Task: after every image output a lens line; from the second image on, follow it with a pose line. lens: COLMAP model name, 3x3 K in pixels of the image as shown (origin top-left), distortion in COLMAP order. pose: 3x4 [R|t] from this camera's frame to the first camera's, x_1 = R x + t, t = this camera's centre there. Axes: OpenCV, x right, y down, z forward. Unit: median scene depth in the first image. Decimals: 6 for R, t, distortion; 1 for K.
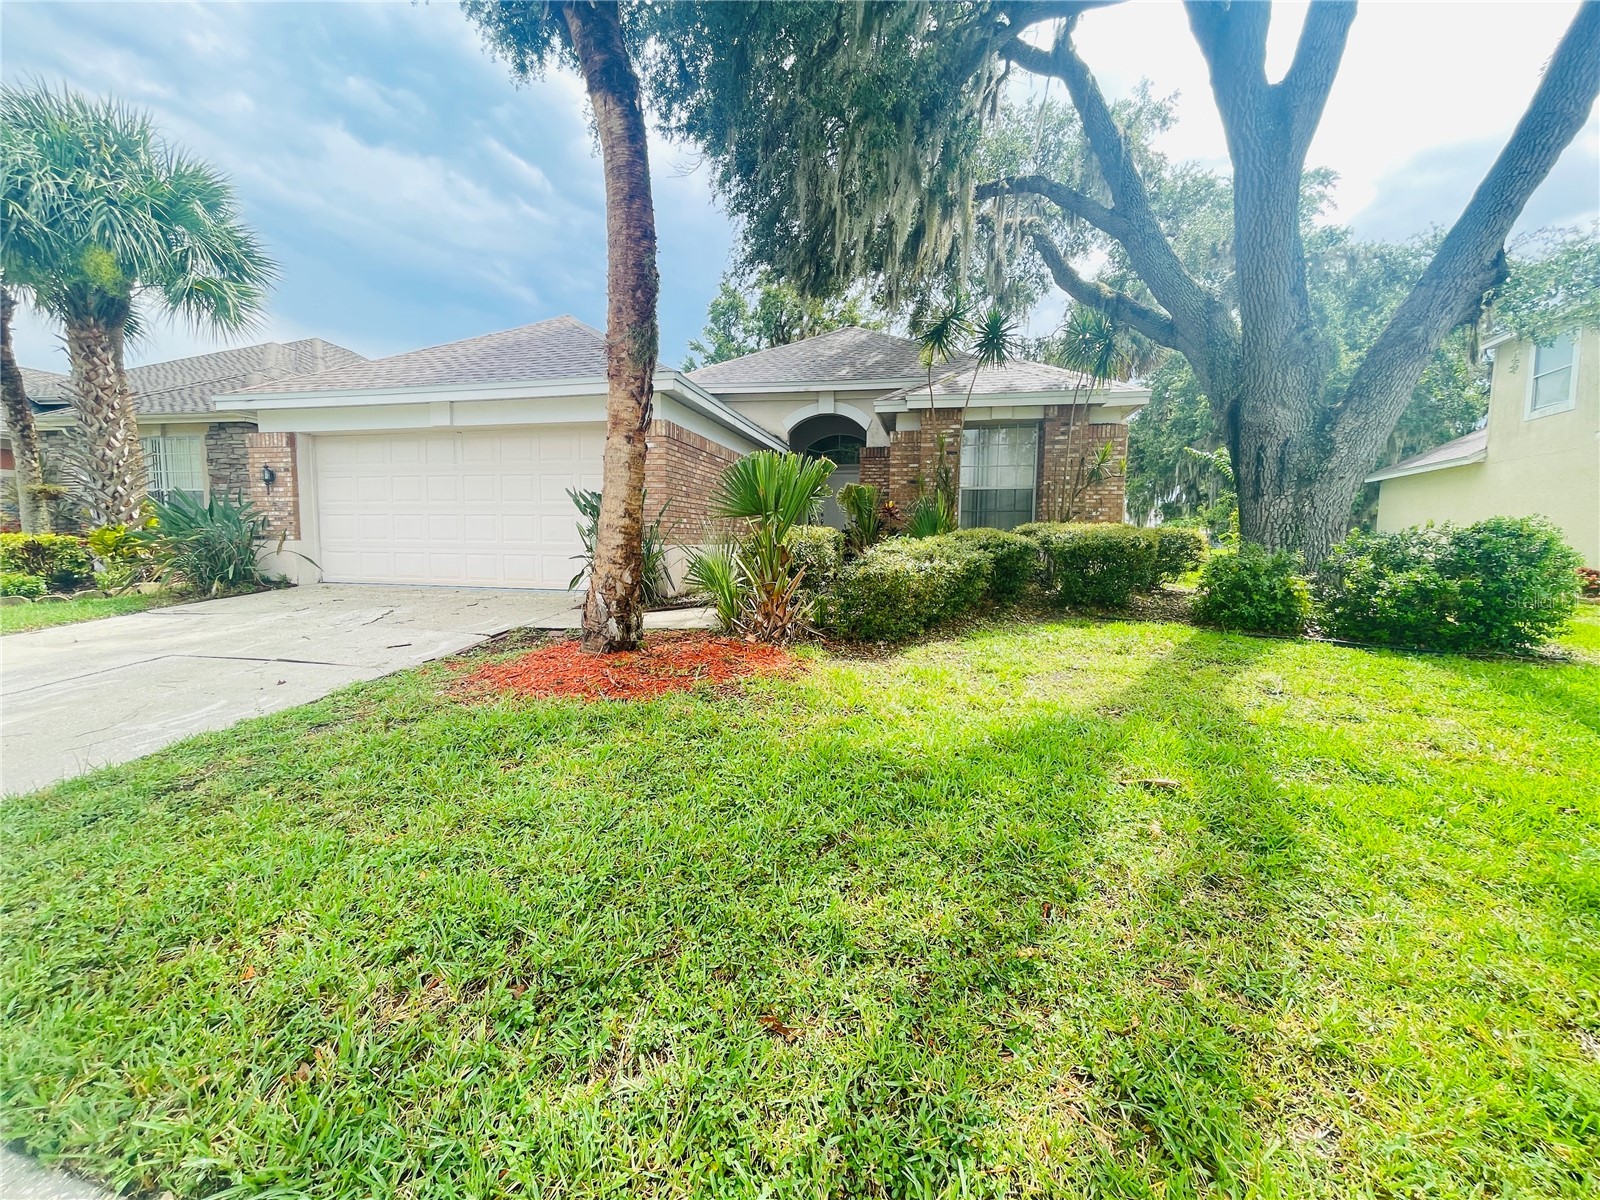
lens RADIAL K [[648.3, 0, 798.1], [0, 648.3, 607.7], [0, 0, 1]] dist [0.001203, 0.000200]
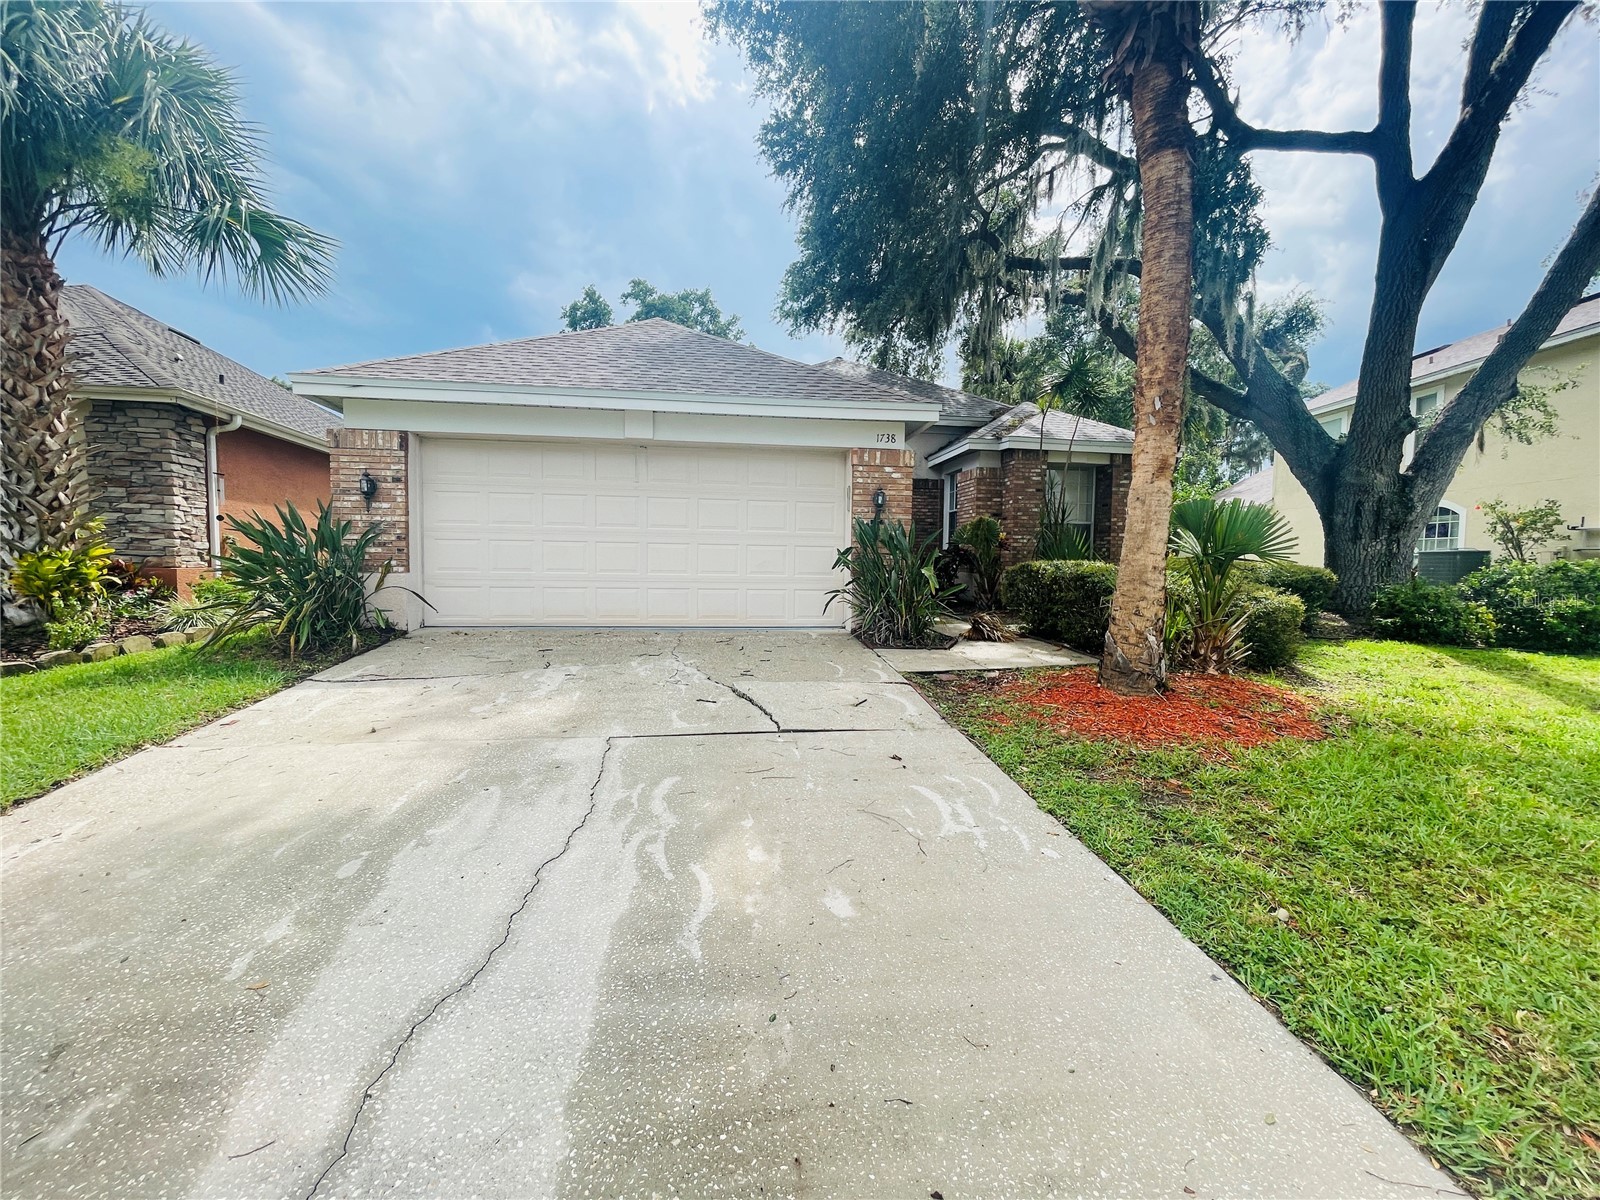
lens RADIAL K [[656.8, 0, 799.9], [0, 656.8, 606.3], [0, 0, 1]] dist [0.000573, -0.000107]
pose [[0.936941, -0.020433, 0.348890, -0.606870], [0.032373, 0.999072, -0.028426, -0.028168], [-0.347986, 0.037928, 0.936732, 0.122788]]
